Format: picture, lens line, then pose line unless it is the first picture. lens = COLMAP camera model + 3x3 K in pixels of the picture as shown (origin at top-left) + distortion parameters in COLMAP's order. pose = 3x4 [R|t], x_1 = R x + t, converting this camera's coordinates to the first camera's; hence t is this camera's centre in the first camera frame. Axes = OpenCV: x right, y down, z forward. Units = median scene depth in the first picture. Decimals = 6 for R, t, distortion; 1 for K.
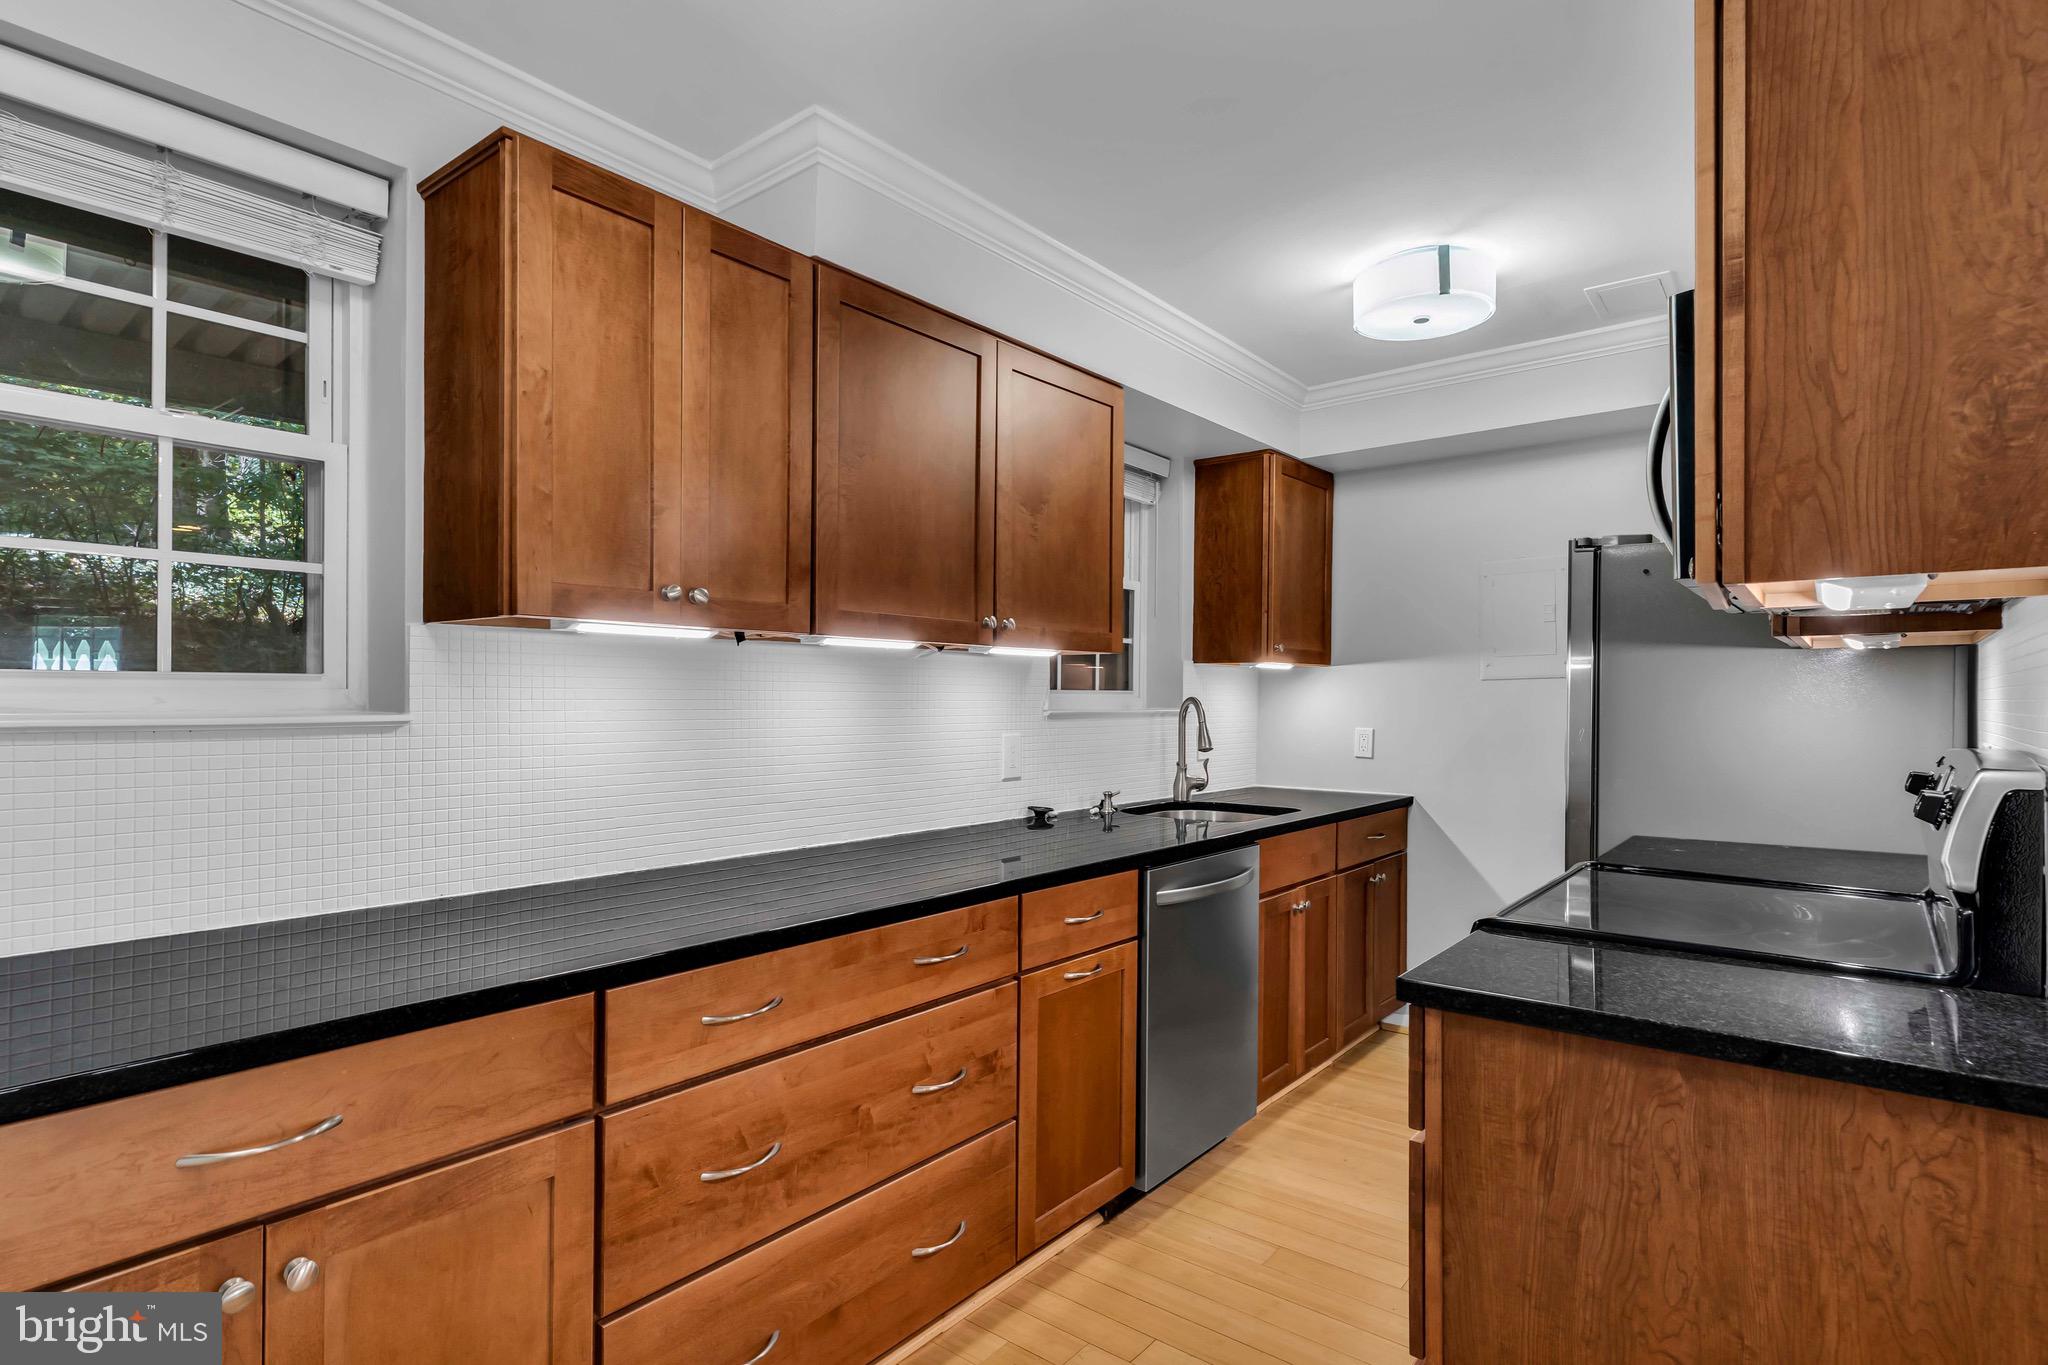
lens RADIAL K [[1029.5, 0, 1007.9], [0, 1029.5, 690.4], [0, 0, 1]] dist [0.009302, -0.001900]
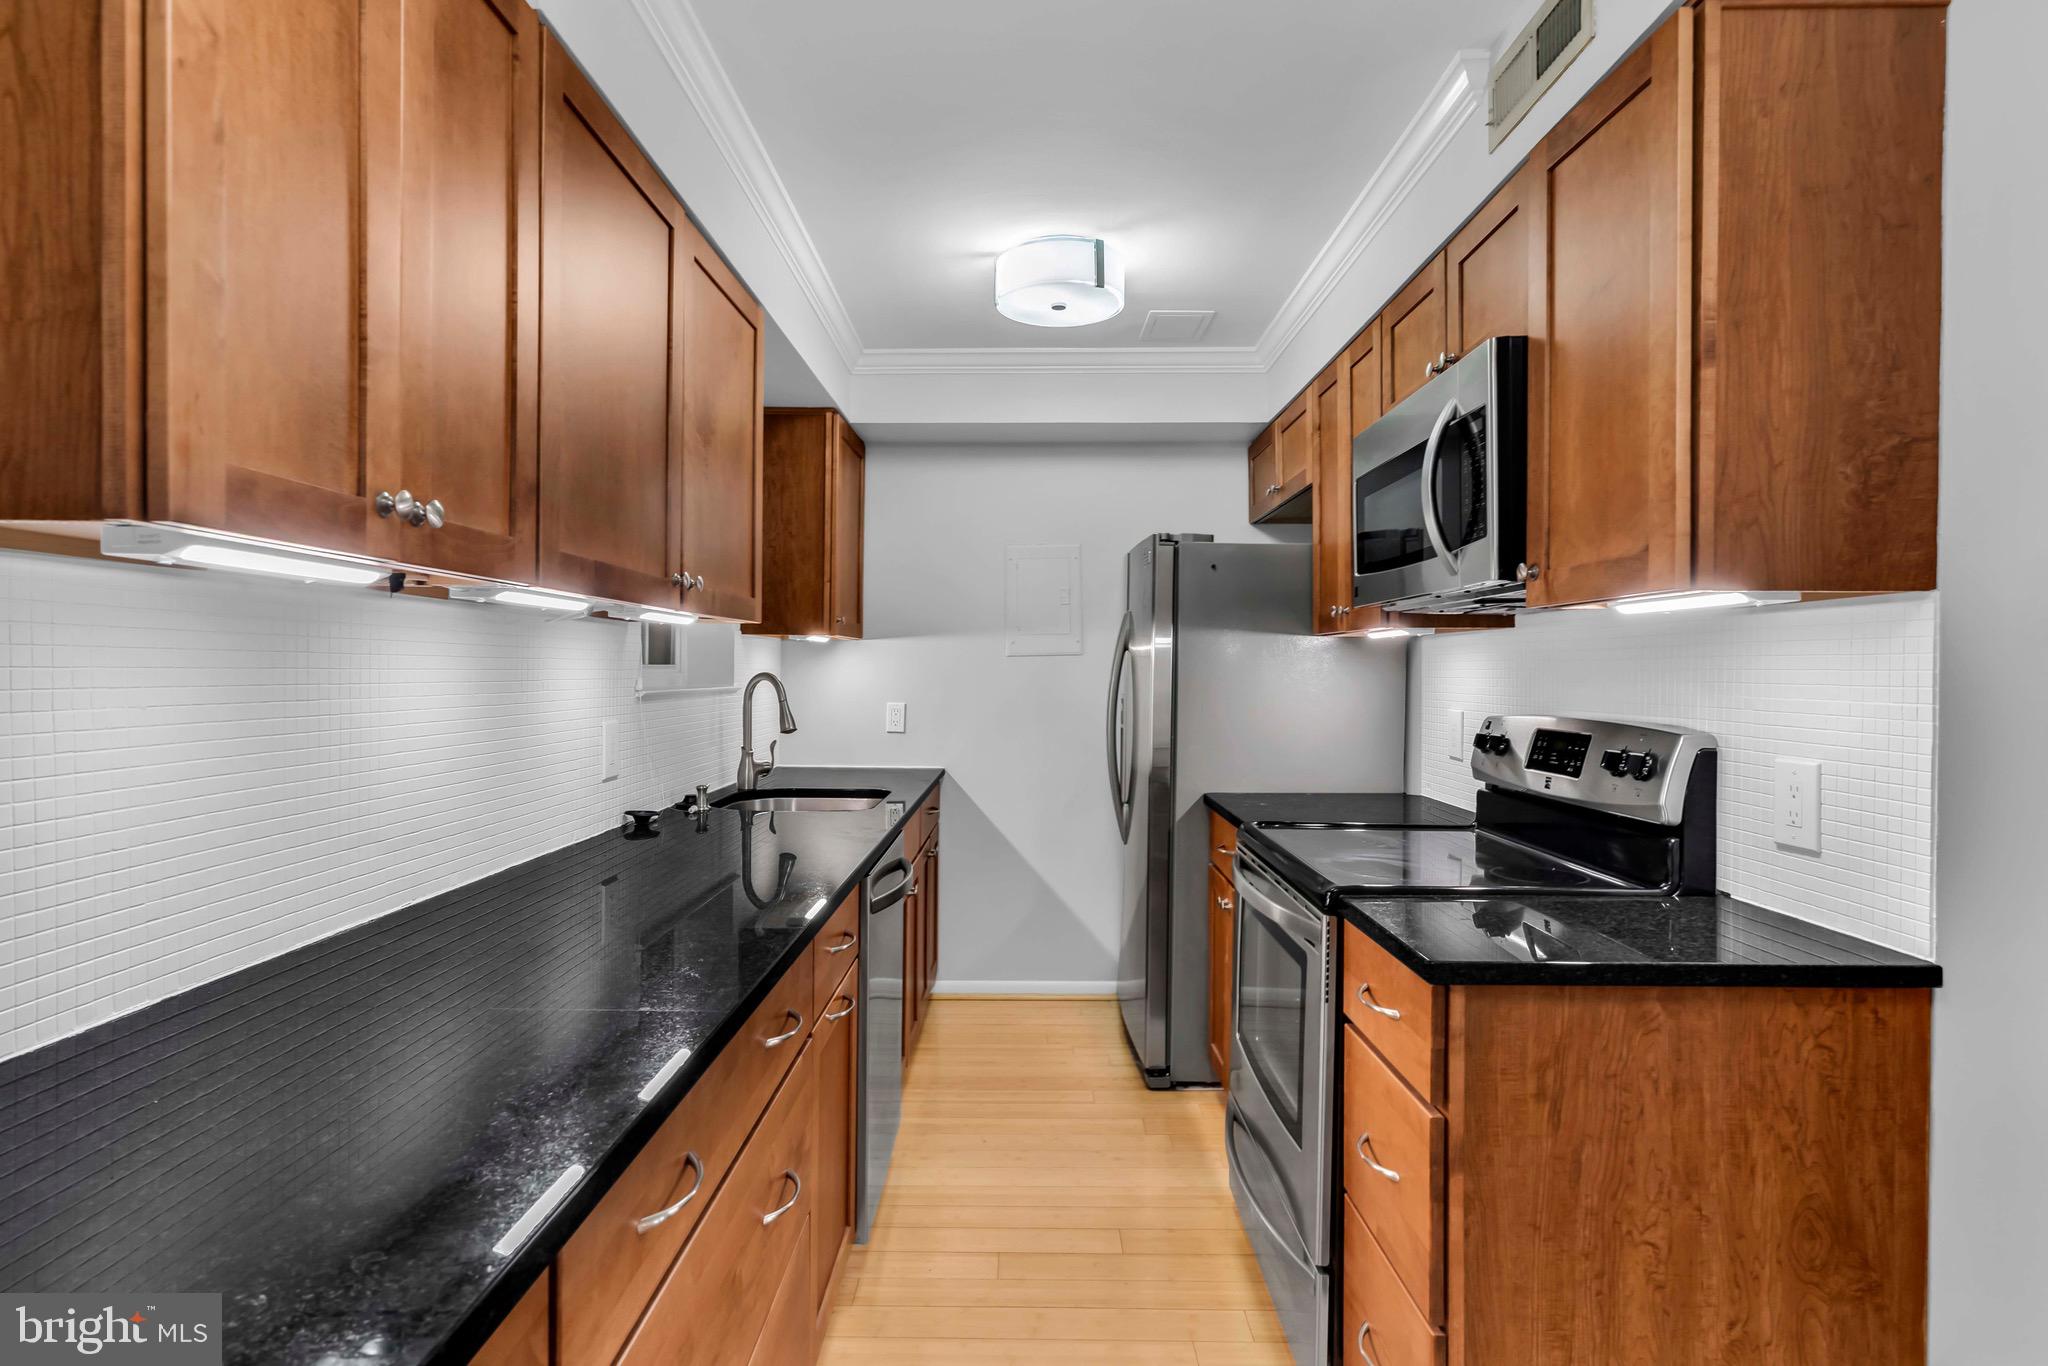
lens RADIAL K [[1029.5, 0, 1012.7], [0, 1029.5, 677.9], [0, 0, 1]] dist [0.009302, -0.001900]
pose [[0.789384, -0.003441, 0.613891, -0.634217], [-0.007354, 0.999860, 0.015061, -0.012996], [-0.613856, -0.016404, 0.789247, 0.511091]]
